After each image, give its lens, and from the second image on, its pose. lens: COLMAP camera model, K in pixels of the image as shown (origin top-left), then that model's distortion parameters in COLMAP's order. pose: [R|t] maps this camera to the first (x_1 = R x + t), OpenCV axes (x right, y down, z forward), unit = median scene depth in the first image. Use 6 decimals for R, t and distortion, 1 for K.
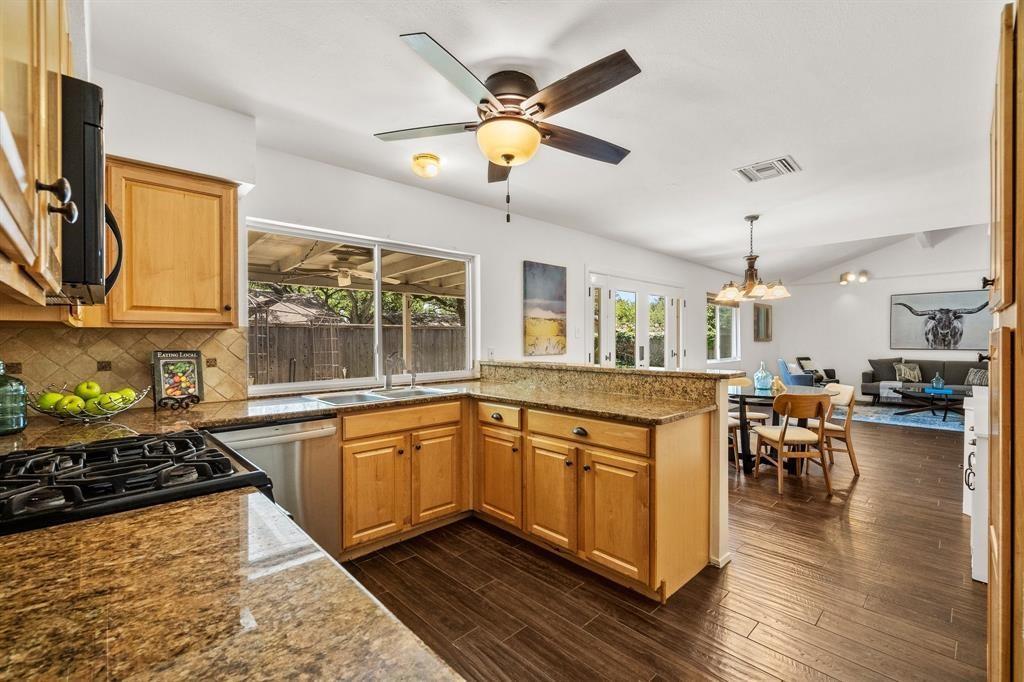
lens RADIAL K [[436.6, 0, 515.5], [0, 436.6, 343.9], [0, 0, 1]] dist [-0.002368, -0.000294]
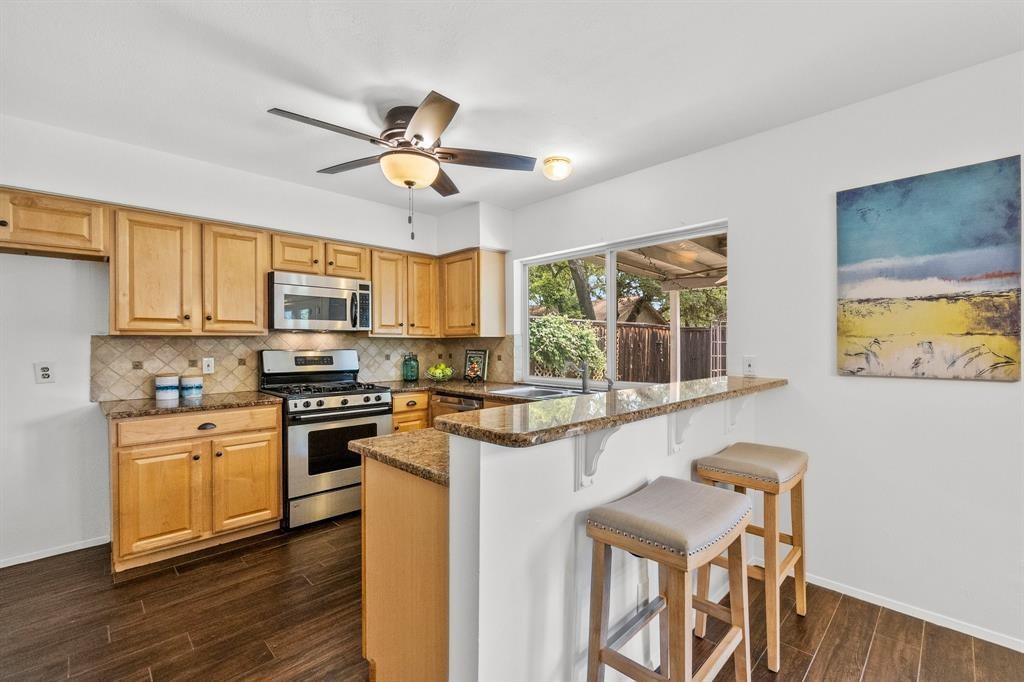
lens RADIAL K [[439.9, 0, 513.7], [0, 439.9, 342.5], [0, 0, 1]] dist [-0.002608, 0.000049]
pose [[0.013010, 0.000203, -0.999915, 0.868734], [-0.008073, 0.999967, 0.000098, -0.013310], [0.999883, 0.008071, 0.013011, 0.971735]]
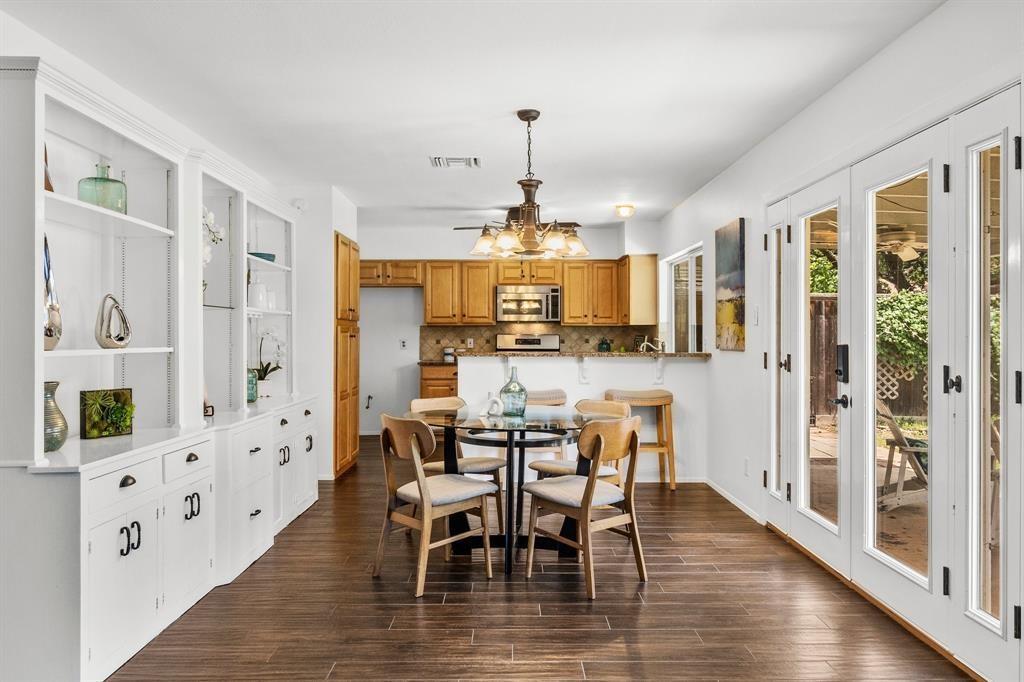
lens RADIAL K [[760.7, 0, 512.0], [0, 760.7, 341.0], [0, 0, 1]] dist [0.001322, 0.001221]
pose [[-0.688269, 0.008225, -0.725409, 2.063512], [-0.006687, 0.999821, 0.017681, -0.016327], [0.725424, 0.017020, -0.688091, 2.698963]]
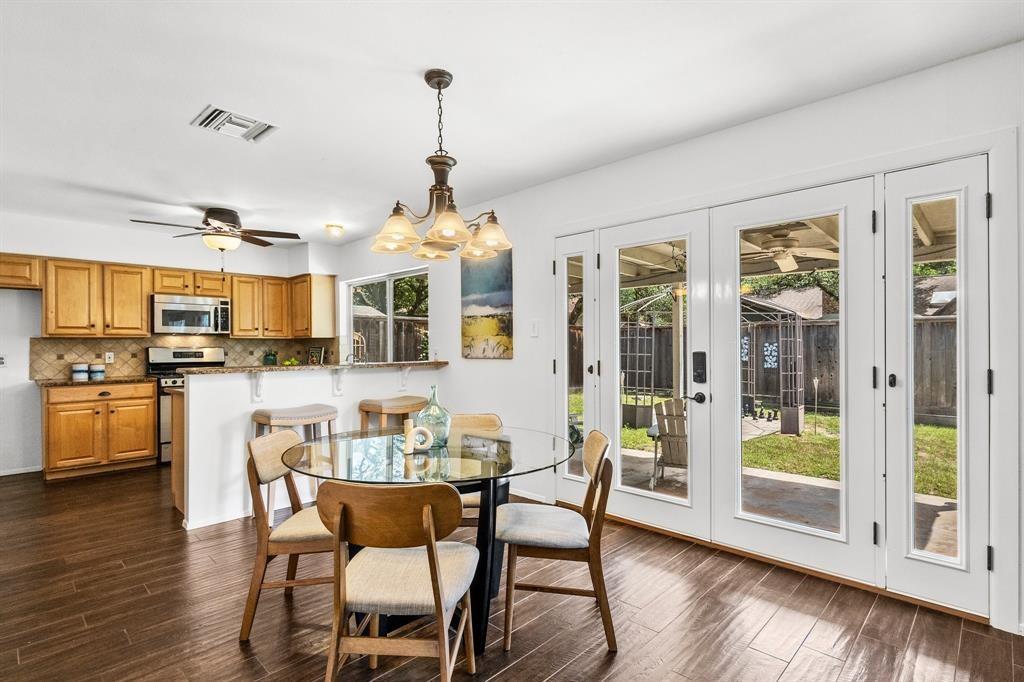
lens RADIAL K [[498.1, 0, 512.0], [0, 498.1, 341.0], [0, 0, 1]] dist [0.001808, -0.000152]
pose [[0.038882, -0.005711, -0.999227, 1.742266], [-0.003752, 0.999976, -0.005862, -0.005222], [0.999237, 0.003977, 0.038860, 1.705702]]
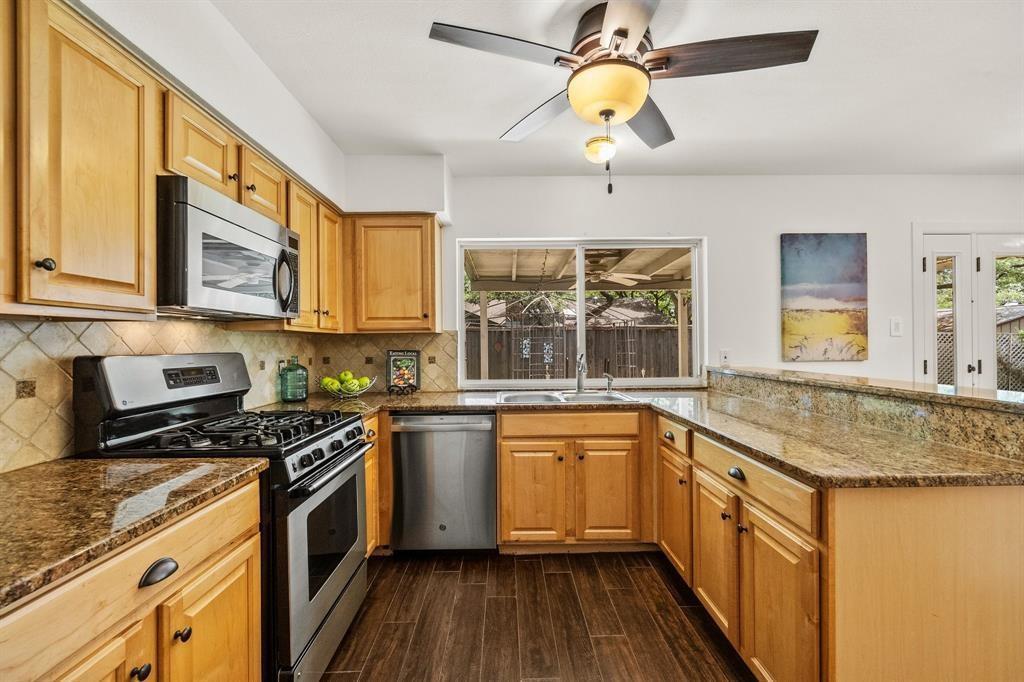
lens RADIAL K [[439.9, 0, 513.7], [0, 439.9, 342.5], [0, 0, 1]] dist [-0.002608, 0.000049]
pose [[0.731152, -0.003387, -0.682207, 0.315793], [-0.001417, 0.999978, -0.006484, 0.000532], [0.682214, 0.005707, 0.731131, 0.224291]]
